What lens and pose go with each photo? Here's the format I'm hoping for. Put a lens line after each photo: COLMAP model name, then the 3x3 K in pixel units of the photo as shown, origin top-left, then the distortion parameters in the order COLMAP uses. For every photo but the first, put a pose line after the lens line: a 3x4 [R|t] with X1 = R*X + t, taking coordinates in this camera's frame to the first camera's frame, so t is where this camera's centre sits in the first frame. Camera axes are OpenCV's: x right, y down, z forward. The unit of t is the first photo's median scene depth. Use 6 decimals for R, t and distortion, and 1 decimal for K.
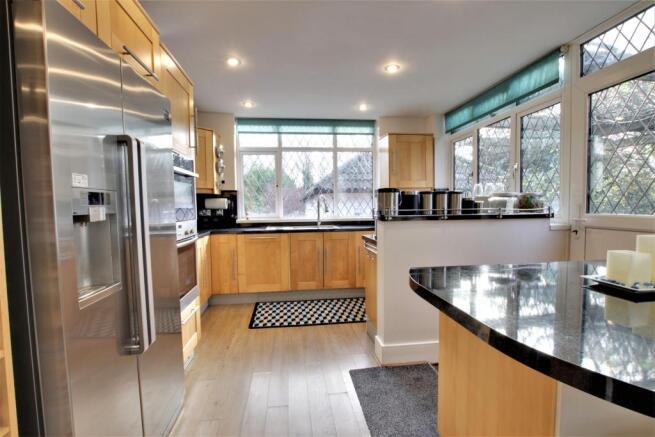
lens RADIAL K [[302.6, 0, 331.9], [0, 302.6, 221.3], [0, 0, 1]] dist [-0.026998, 0.001899]
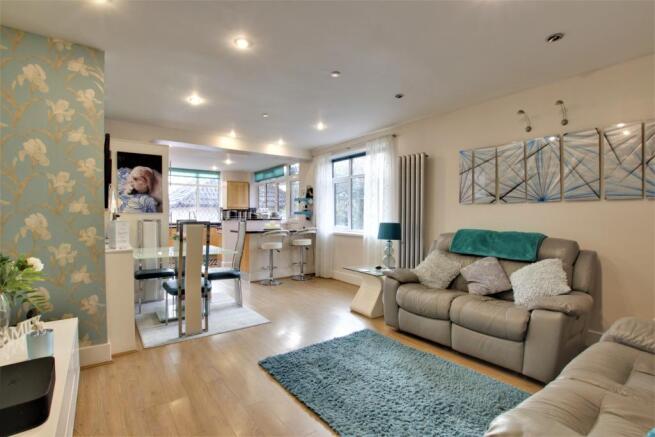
lens RADIAL K [[302.6, 0, 322.6], [0, 302.6, 221.8], [0, 0, 1]] dist [-0.026998, 0.001899]
pose [[0.884743, 0.005920, 0.466042, -0.194817], [0.011493, 0.999338, -0.034513, 0.069179], [-0.465938, 0.035891, 0.884089, -1.128776]]
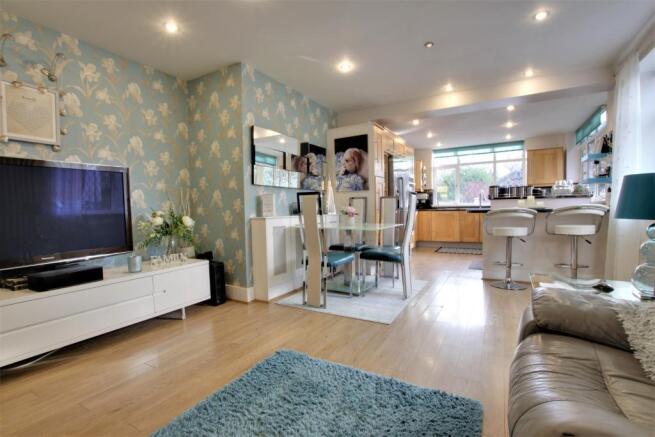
lens RADIAL K [[302.6, 0, 325.5], [0, 302.6, 219.1], [0, 0, 1]] dist [-0.026998, 0.001899]
pose [[0.788266, 0.019097, -0.615038, 0.321190], [-0.025189, 0.999682, -0.001243, 0.102081], [0.614819, 0.016472, 0.788496, -0.895847]]
